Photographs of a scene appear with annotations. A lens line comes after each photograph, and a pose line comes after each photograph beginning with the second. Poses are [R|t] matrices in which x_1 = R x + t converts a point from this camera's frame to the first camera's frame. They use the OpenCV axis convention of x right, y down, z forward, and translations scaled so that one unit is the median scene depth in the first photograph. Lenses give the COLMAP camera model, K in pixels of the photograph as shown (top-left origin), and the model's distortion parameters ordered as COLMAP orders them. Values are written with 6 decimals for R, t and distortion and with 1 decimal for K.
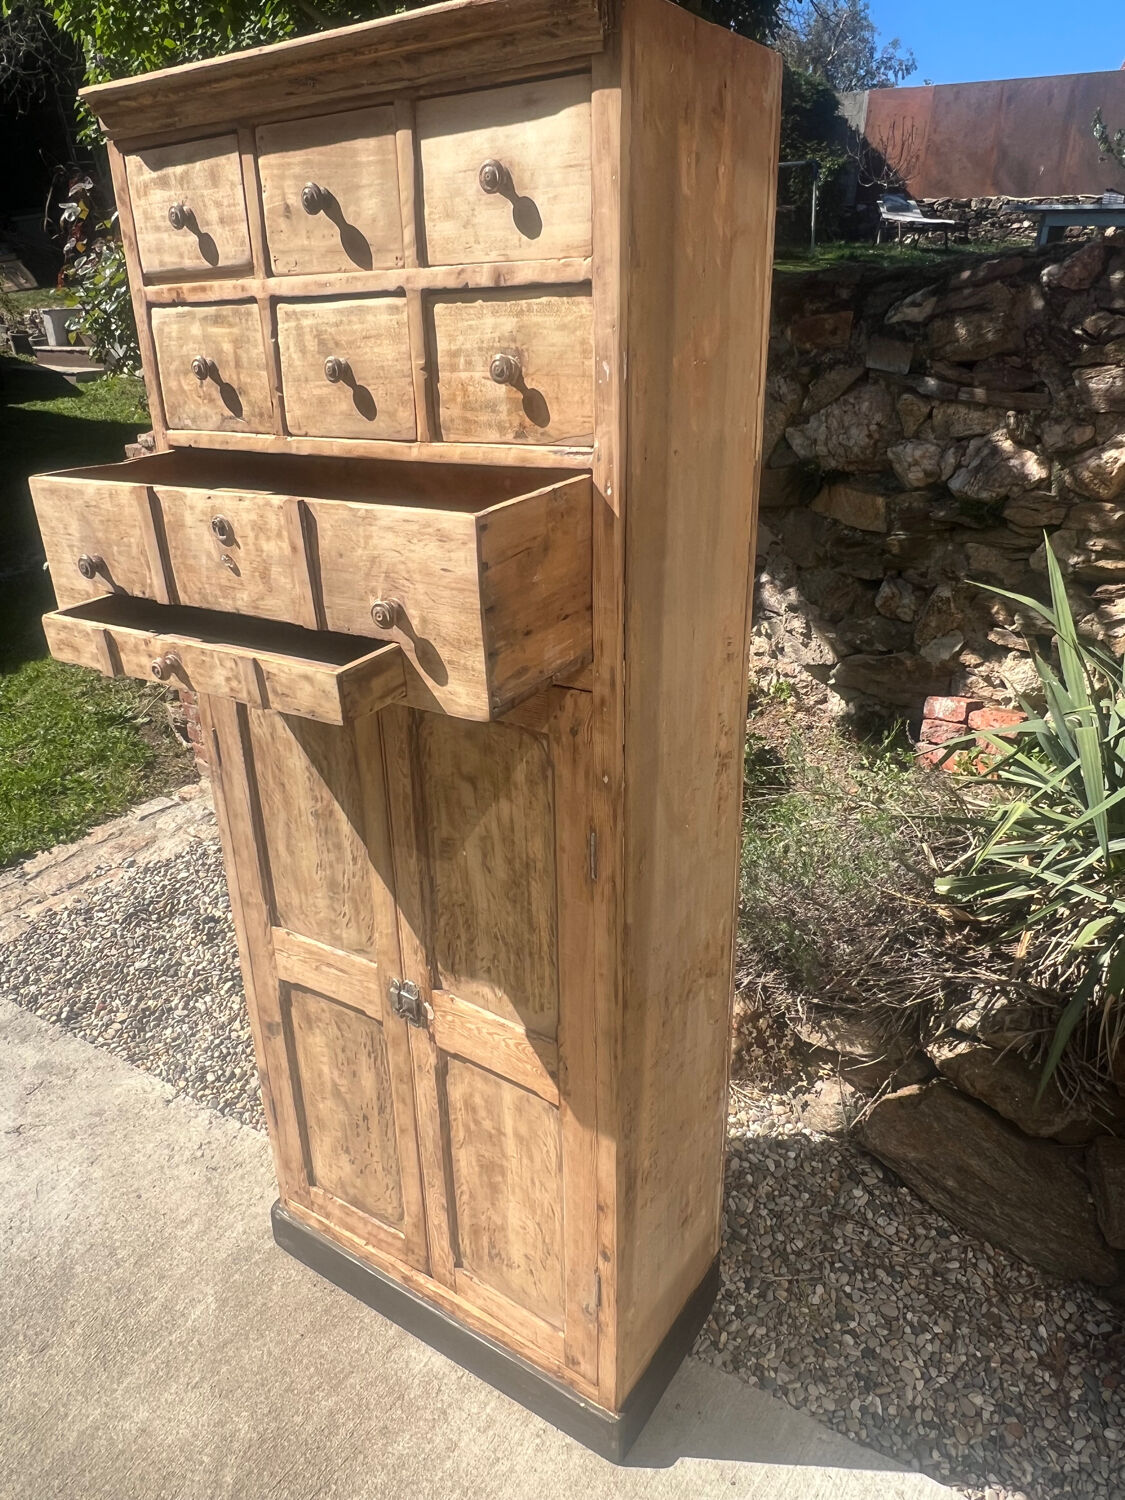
lens RADIAL K [[1040.0, 0, 542.1], [0, 1040.0, 741.7], [0, 0, 1]] dist [-0.005109, -0.000416]
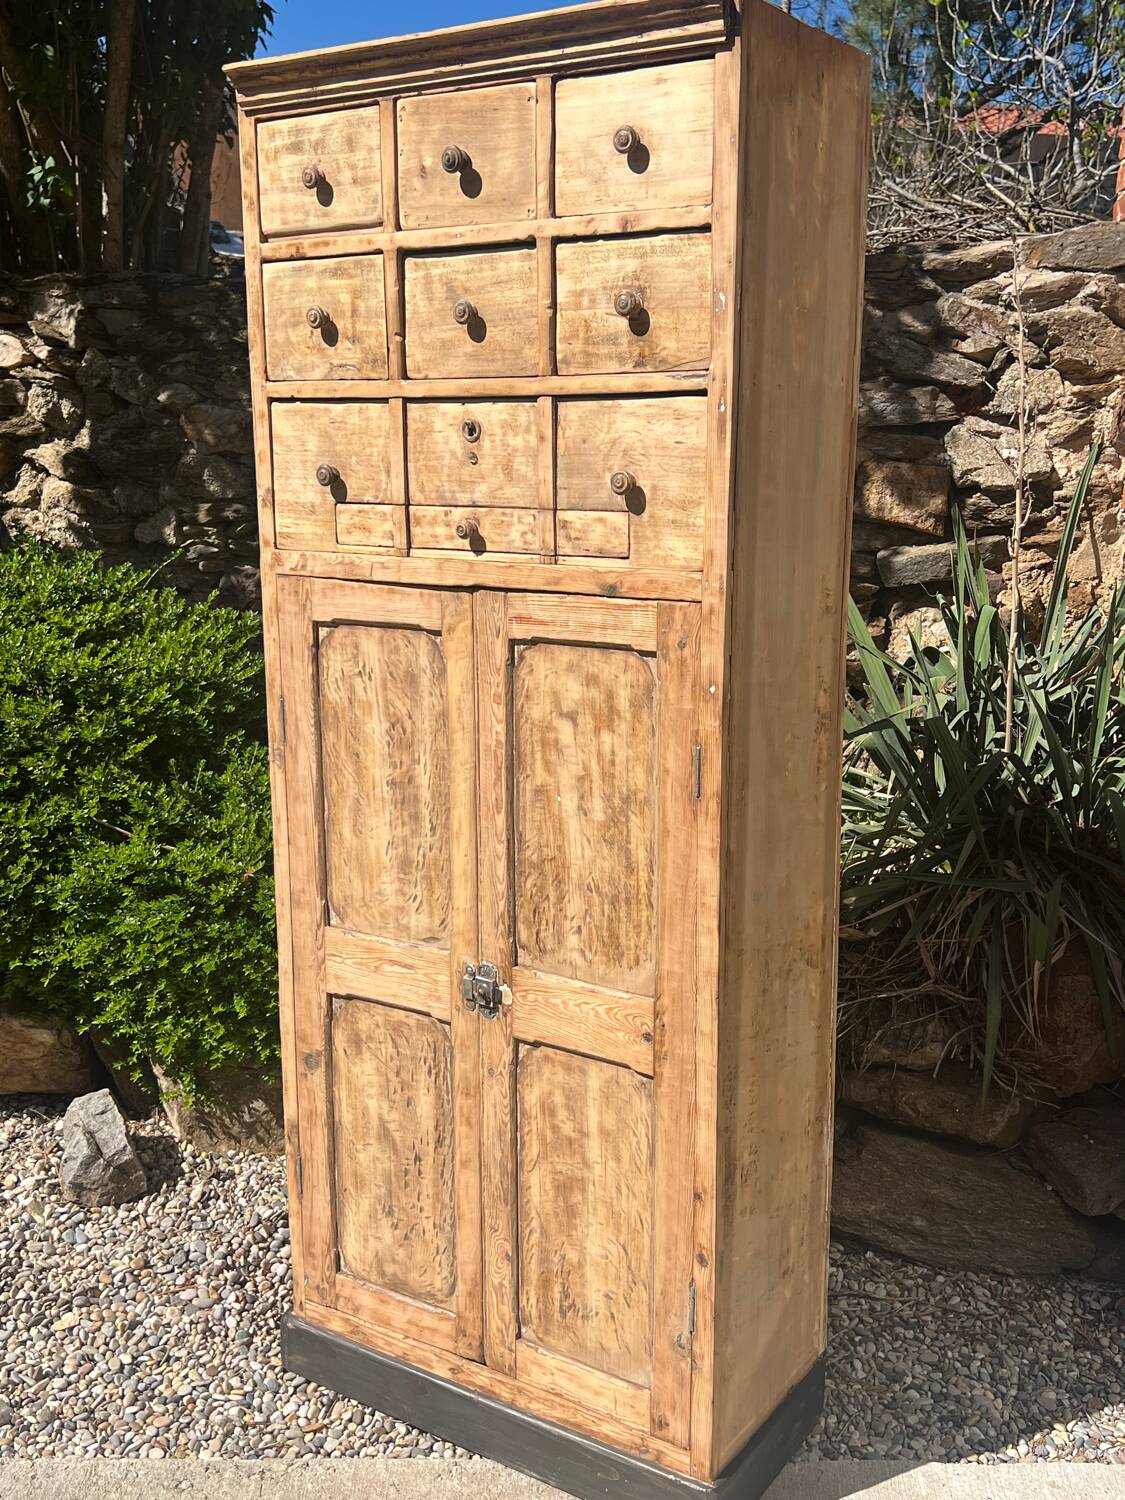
lens RADIAL K [[1568.4, 0, 560.2], [0, 1568.4, 761.9], [0, 0, 1]] dist [0.154836, -0.448577]
pose [[0.999650, 0.019913, 0.017405, -0.107830], [-0.016565, 0.984449, -0.174890, 0.355674], [-0.020616, 0.174540, 0.984434, -0.491518]]
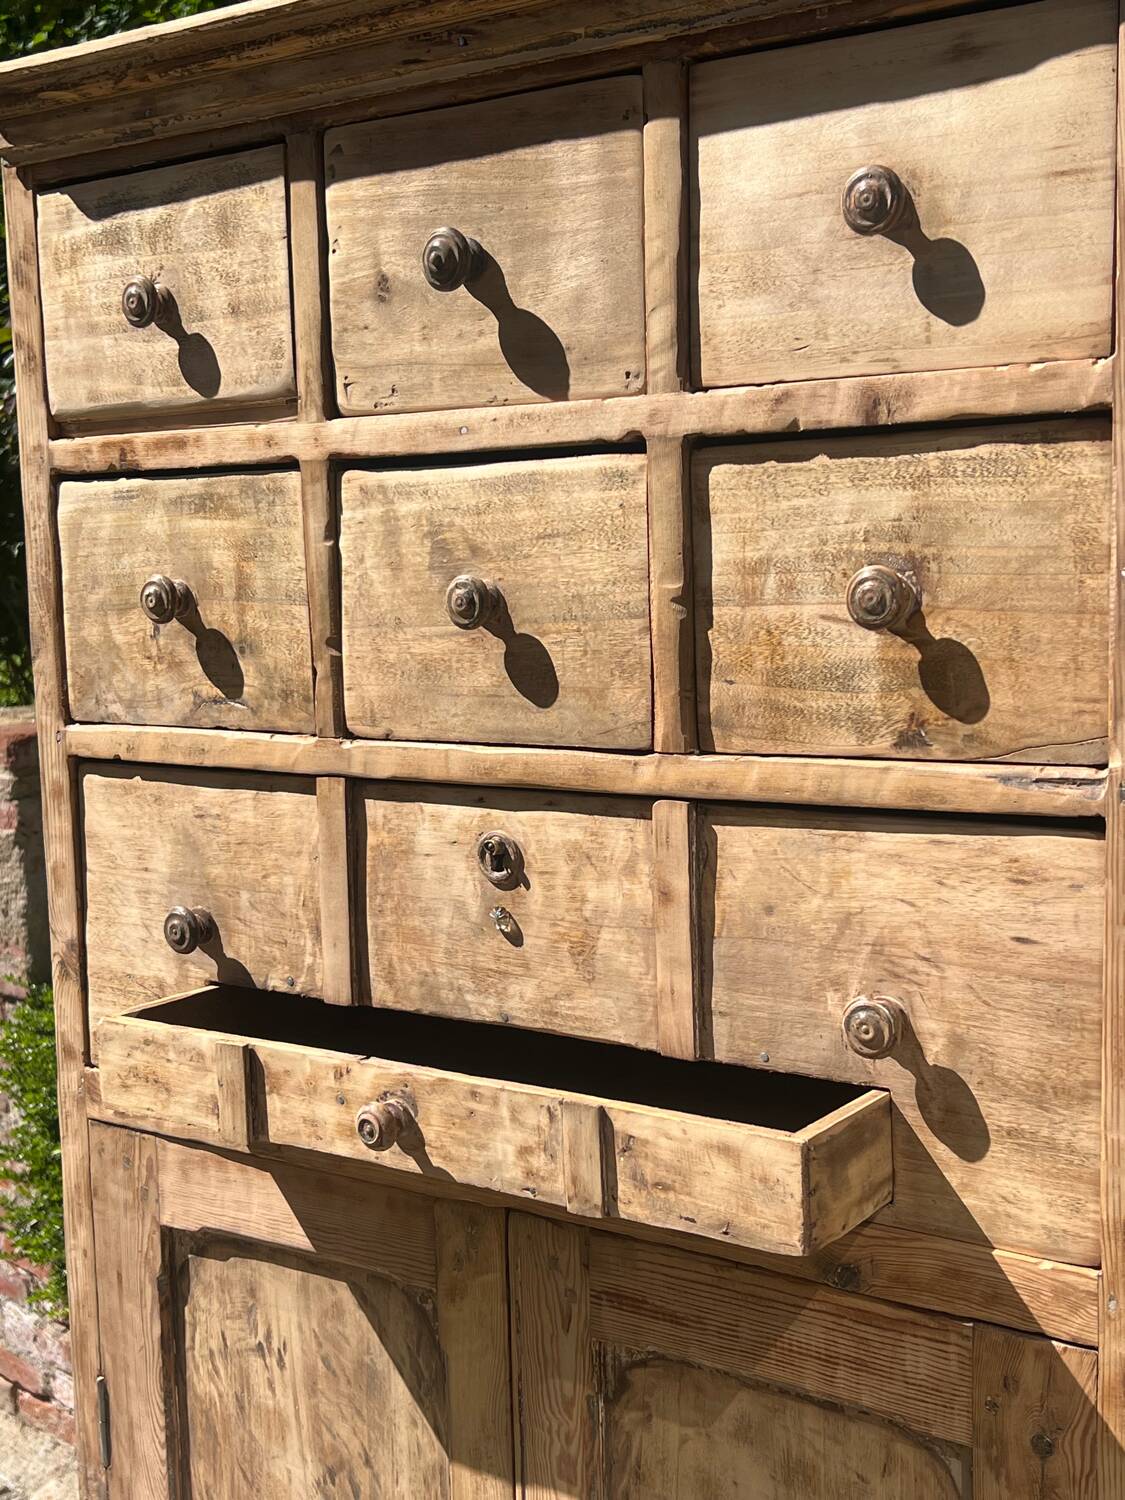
lens RADIAL K [[1869.4, 0, 566.9], [0, 1869.4, 768.9], [0, 0, 1]] dist [0.203711, -0.666872]
pose [[0.999834, 0.005260, -0.017426, -0.131711], [-0.009705, 0.963969, -0.265836, -0.060384], [0.015399, 0.265961, 0.963861, 0.200611]]
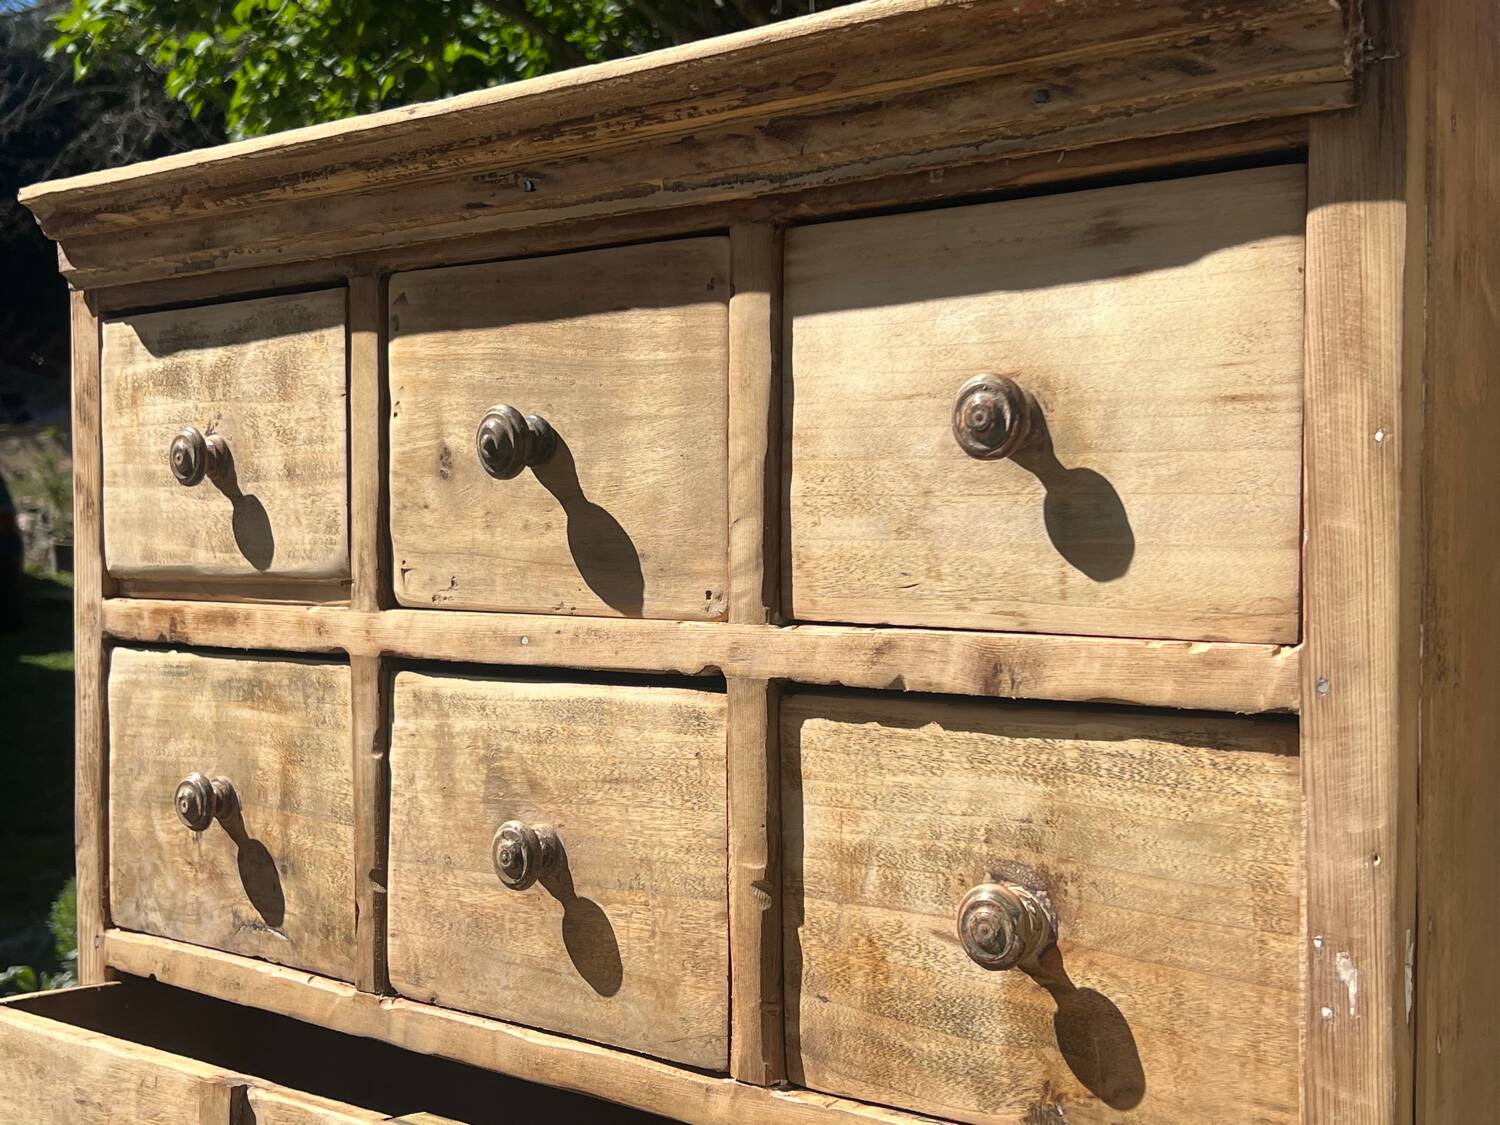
lens RADIAL K [[1869.4, 0, 739.5], [0, 1869.4, 575.7], [0, 0, 1]] dist [0.203711, -0.666872]
pose [[0.993687, 0.029594, -0.108213, -0.049004], [-0.066055, 0.933994, -0.351131, -0.205861], [0.090679, 0.356062, 0.930052, 0.325106]]
